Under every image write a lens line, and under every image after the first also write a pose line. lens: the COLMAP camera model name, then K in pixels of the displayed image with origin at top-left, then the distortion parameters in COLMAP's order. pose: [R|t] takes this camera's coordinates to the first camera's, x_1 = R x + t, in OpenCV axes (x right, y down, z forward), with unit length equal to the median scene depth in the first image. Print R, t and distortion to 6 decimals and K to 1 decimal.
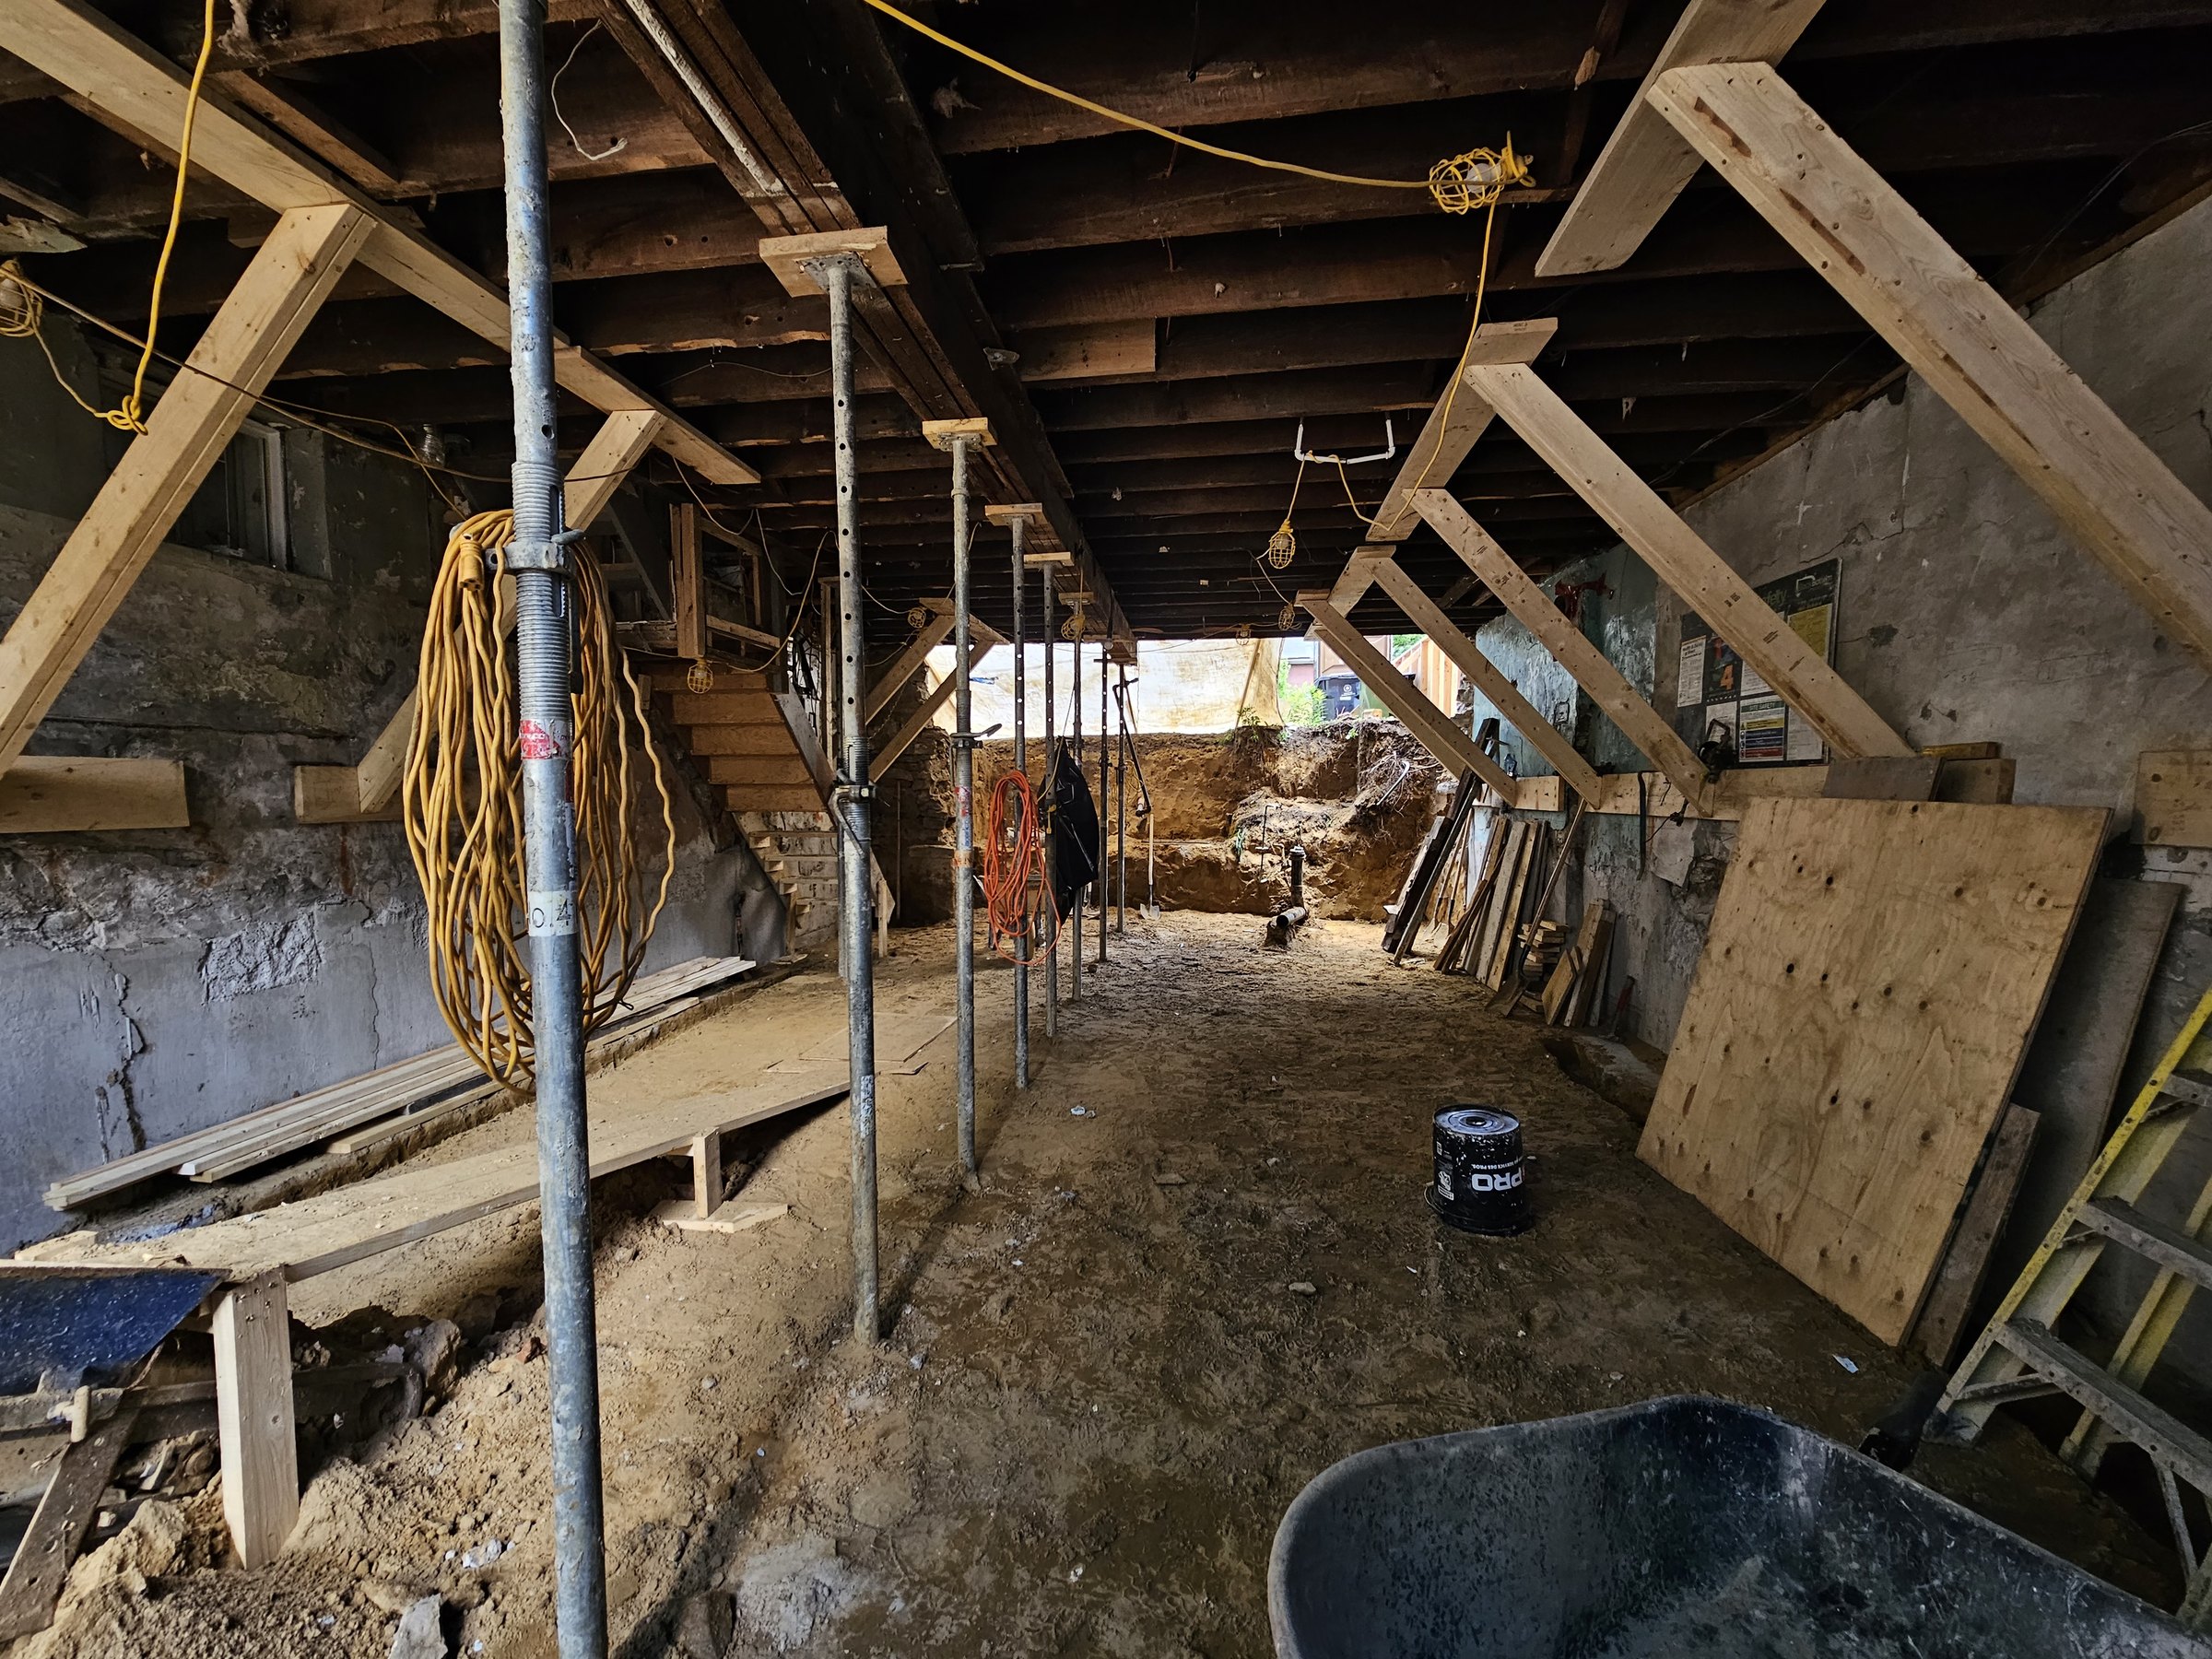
lens RADIAL K [[888.3, 0, 1092.9], [0, 888.3, 839.6], [0, 0, 1]] dist [-0.007039, 0.000992]
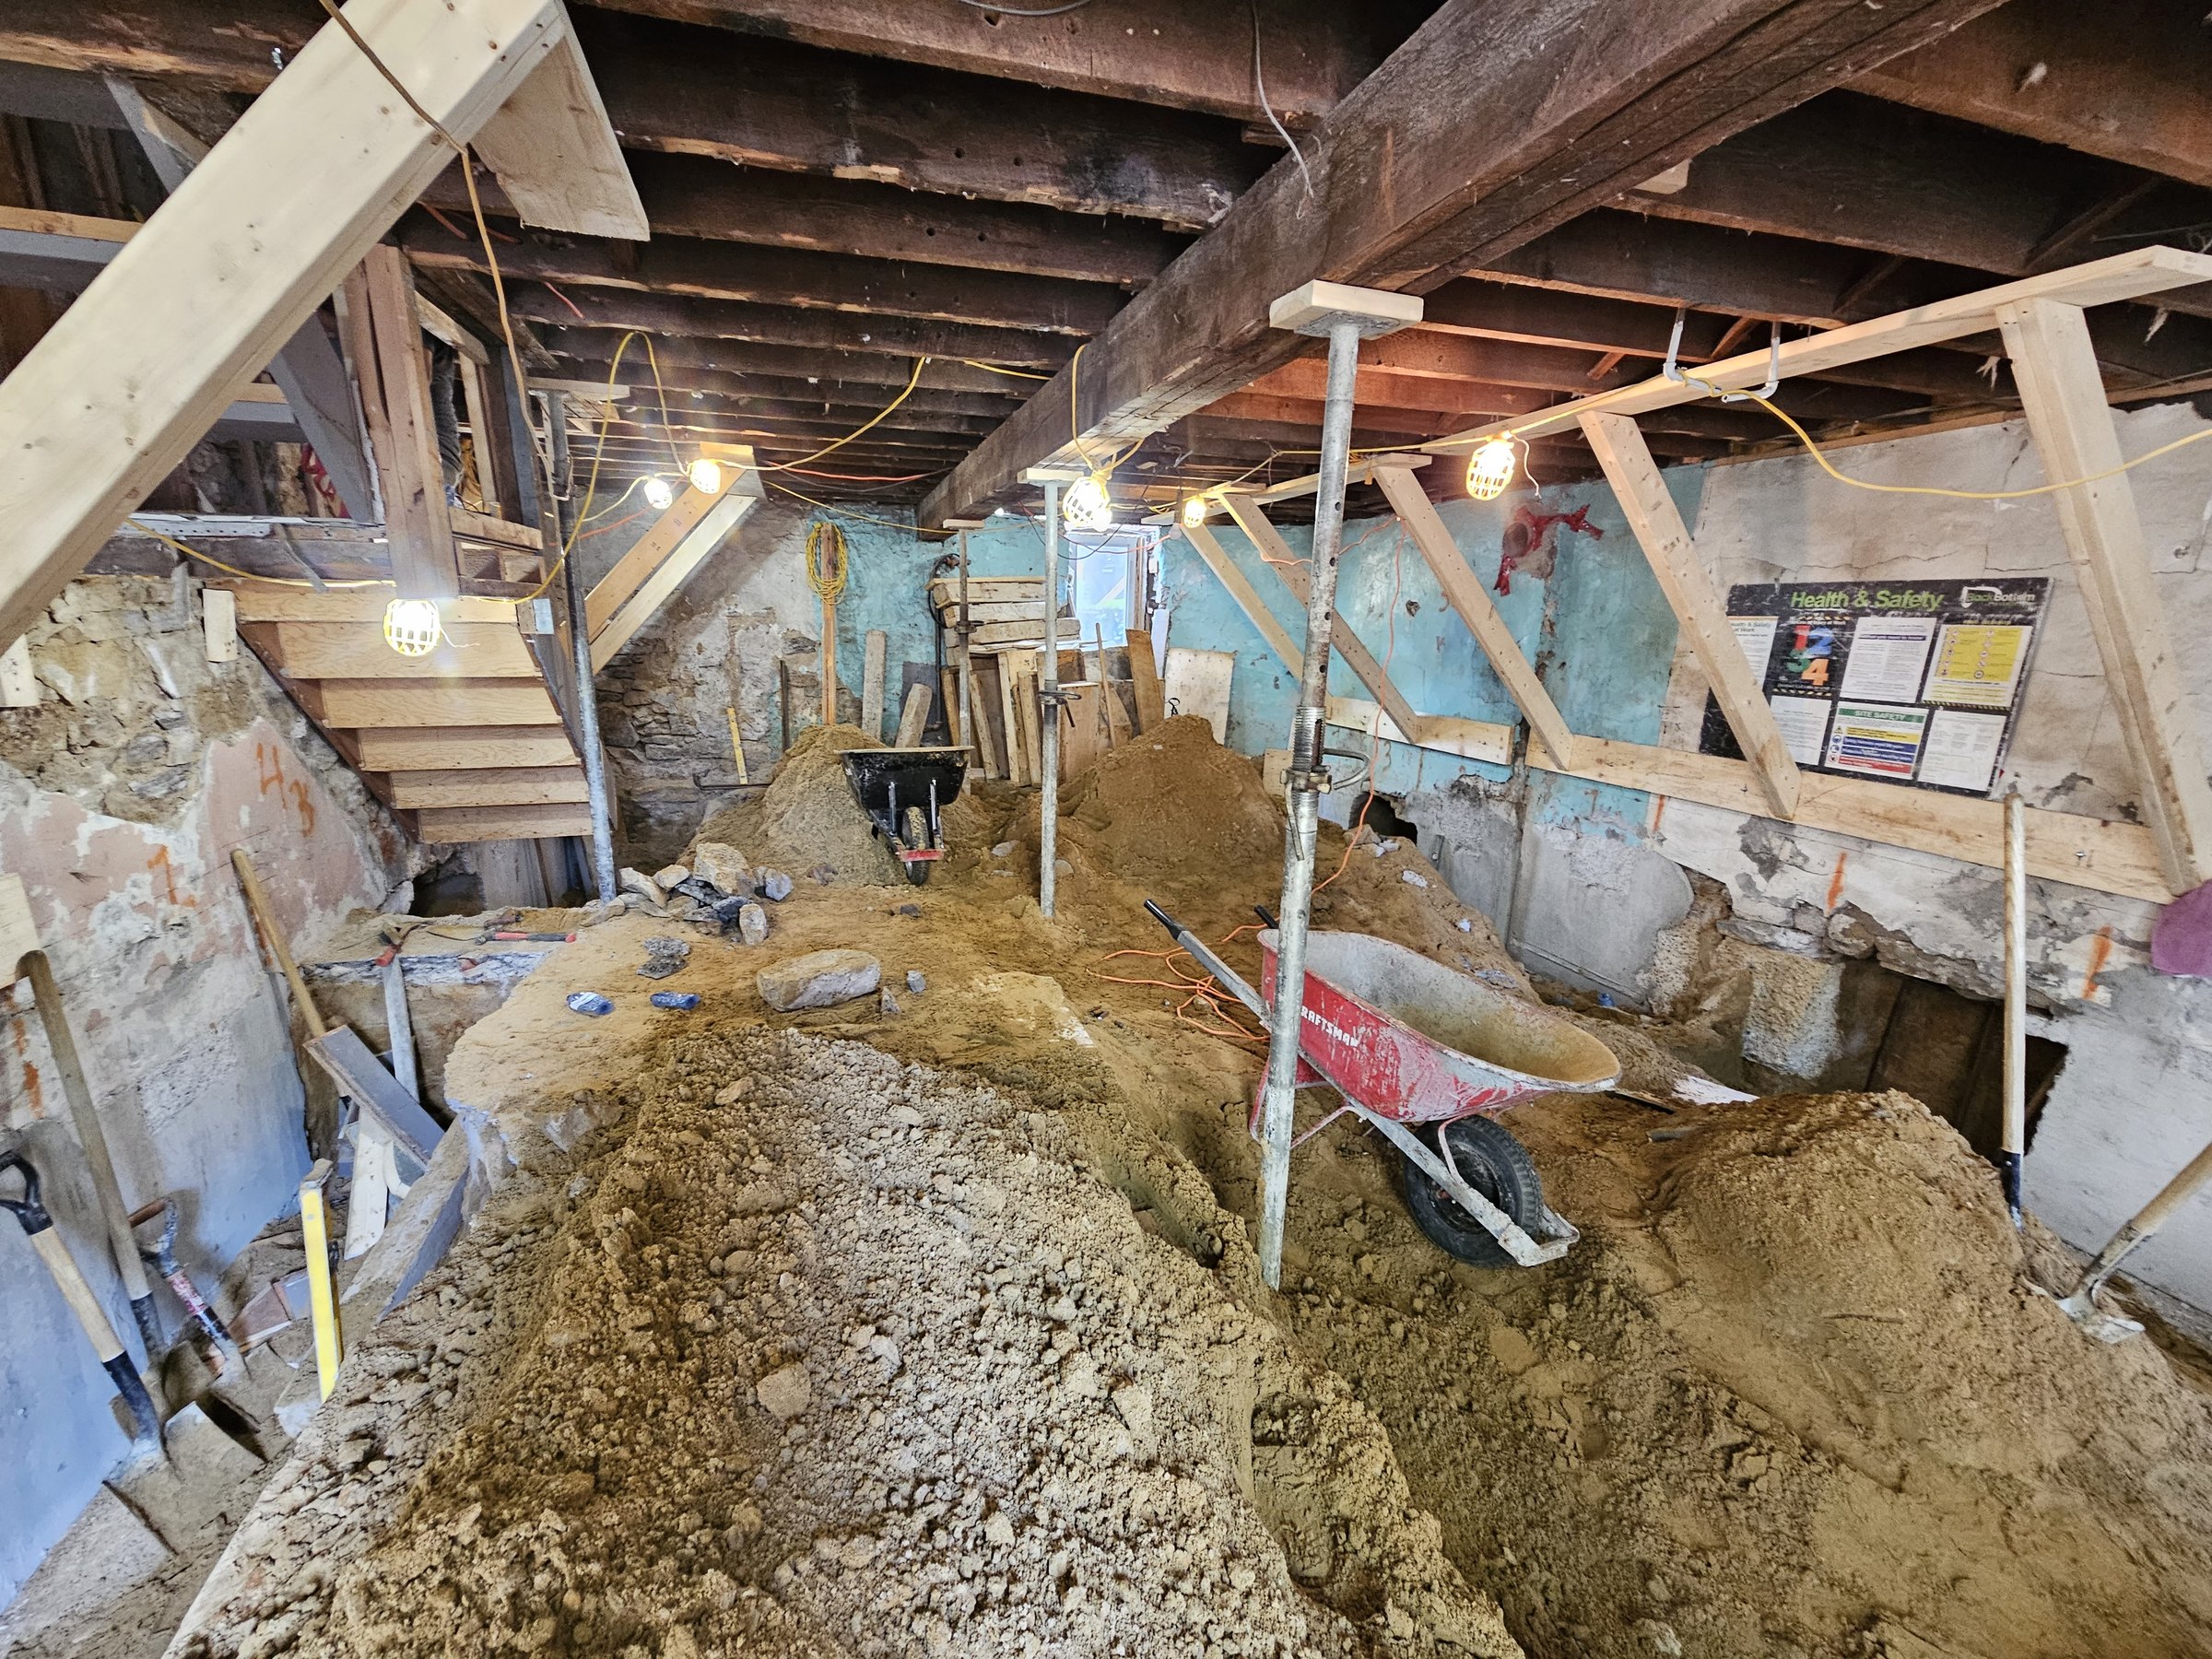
lens RADIAL K [[888.3, 0, 1075.9], [0, 888.3, 830.8], [0, 0, 1]] dist [-0.007039, 0.000992]
pose [[0.908940, -0.082766, 0.408630, -0.504801], [0.005794, 0.982511, 0.186114, -0.253931], [-0.416887, -0.166798, 0.893523, 0.610319]]
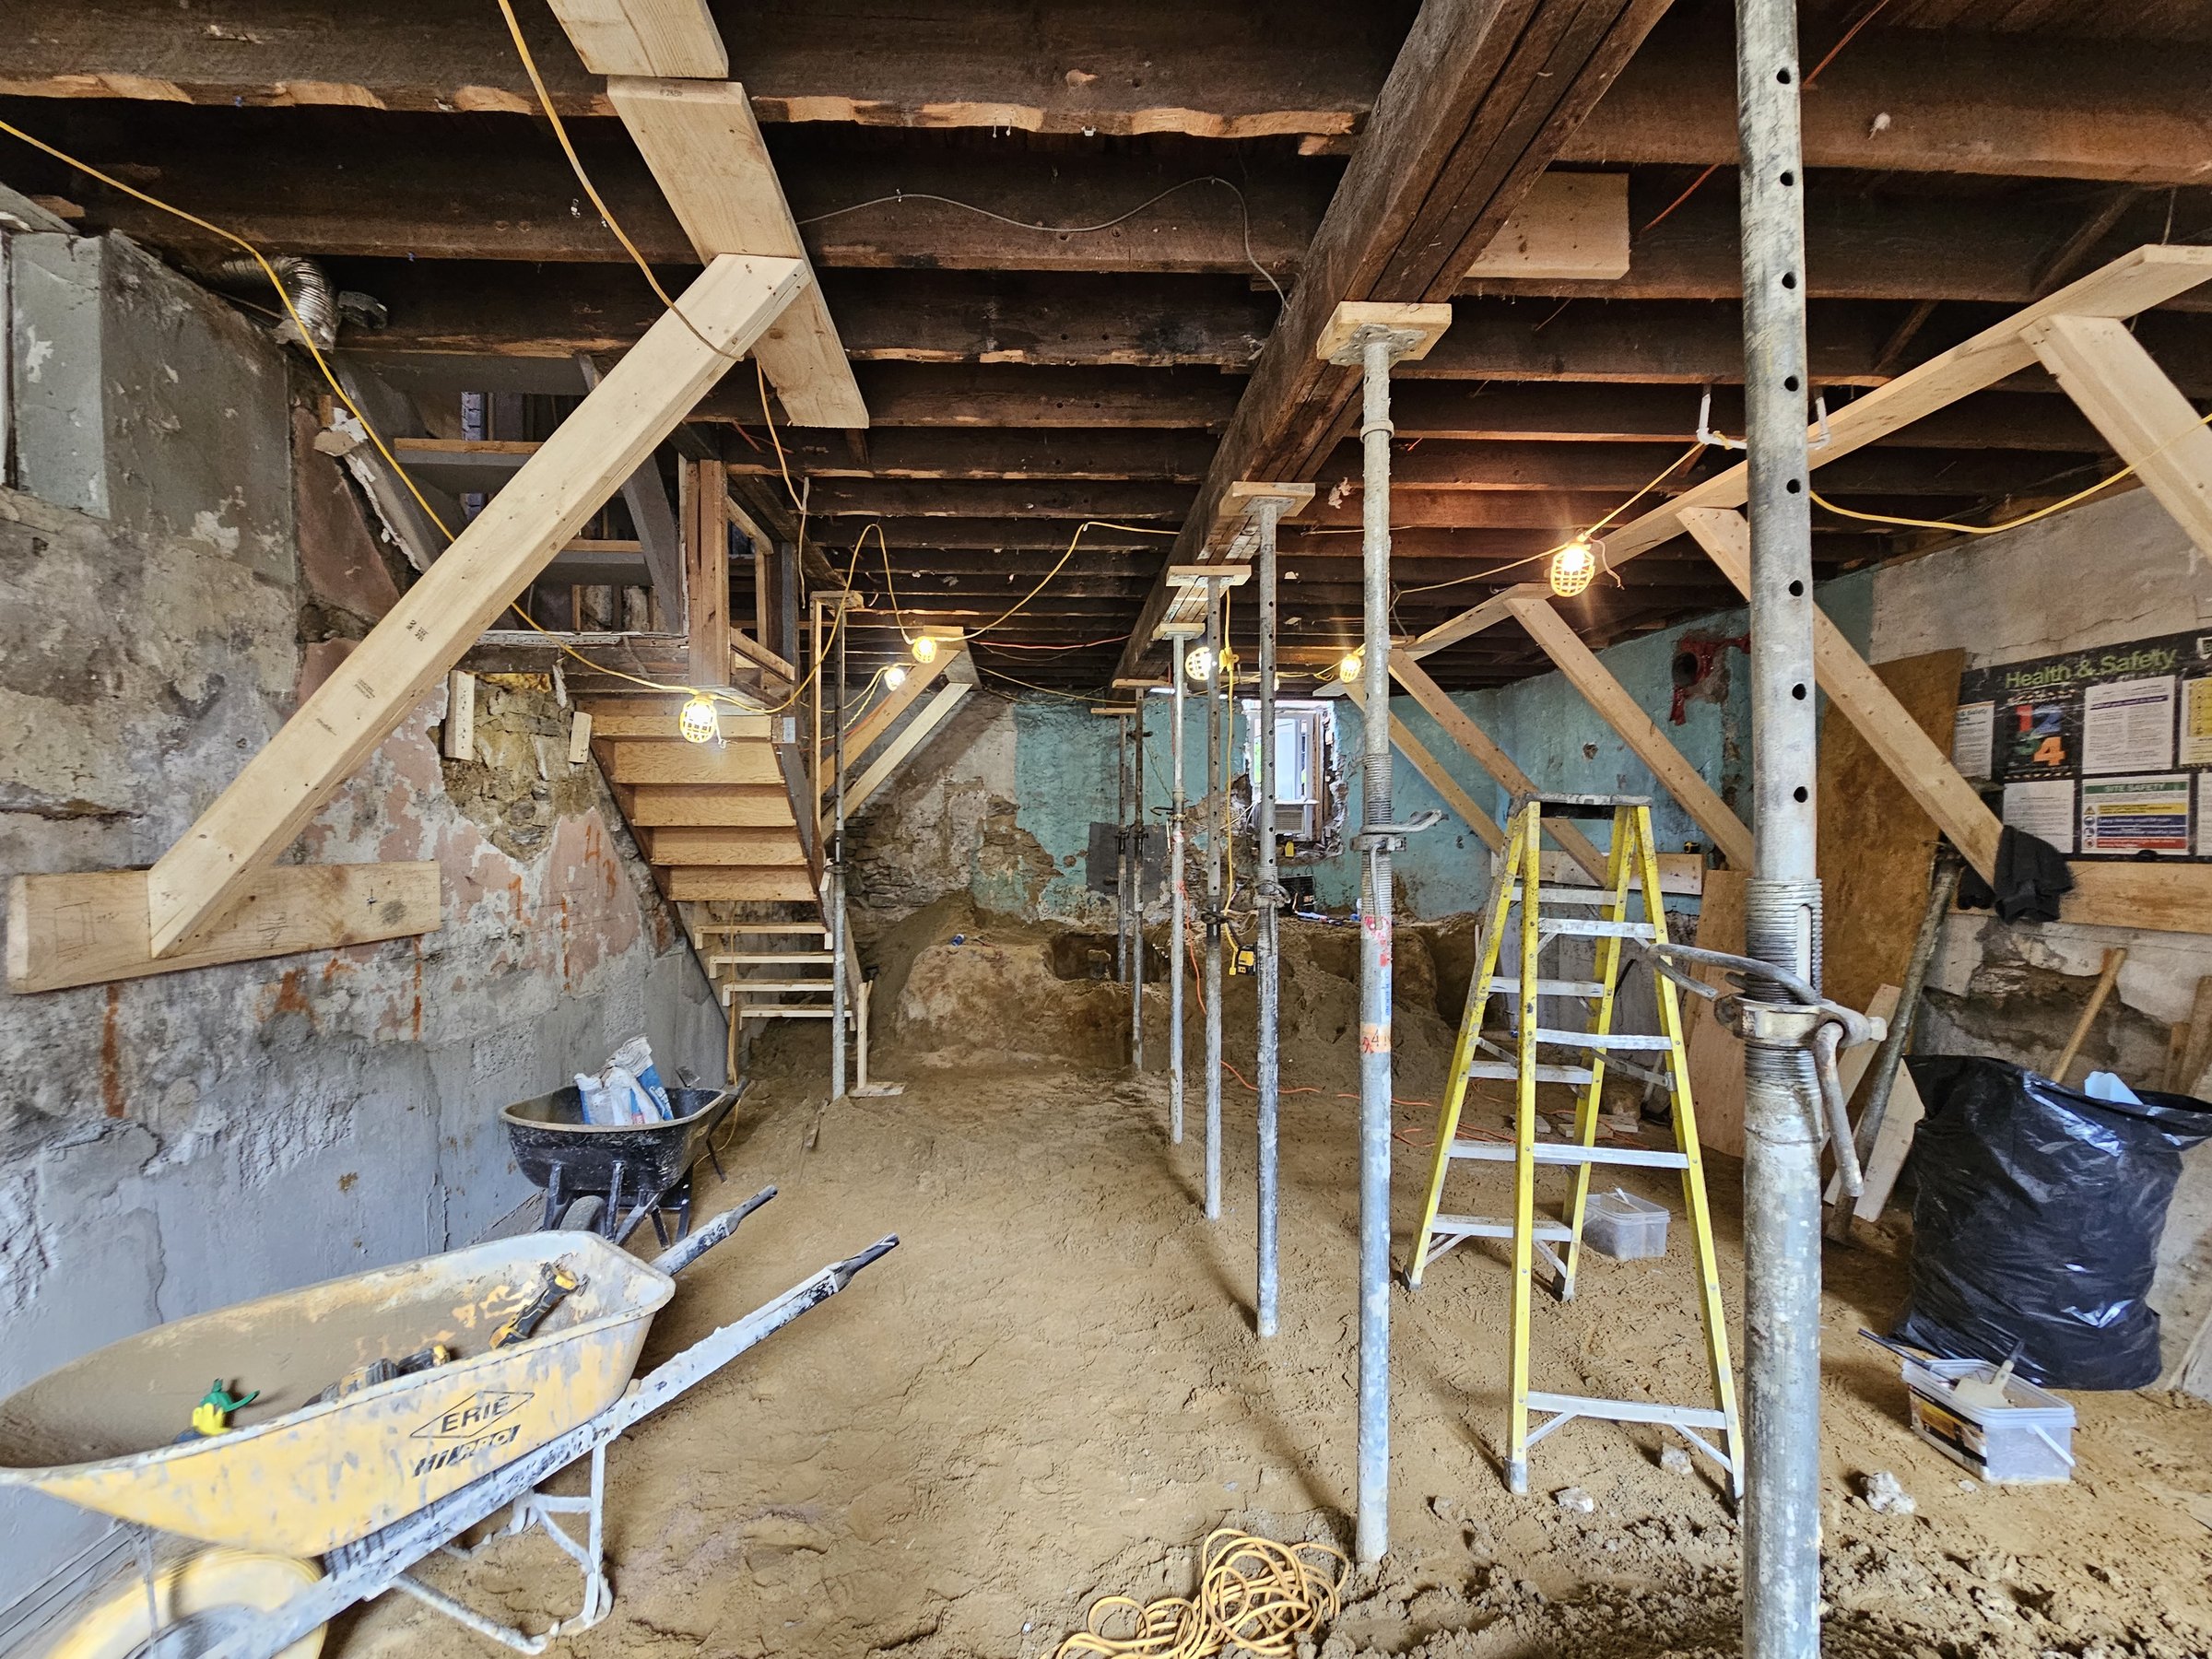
lens RADIAL K [[888.3, 0, 1072.8], [0, 888.3, 846.5], [0, 0, 1]] dist [-0.007039, 0.000992]
pose [[0.983189, -0.000319, 0.182590, -0.452080], [0.009315, 0.998784, -0.048411, -0.078140], [-0.182353, 0.049298, 0.981997, 0.448254]]
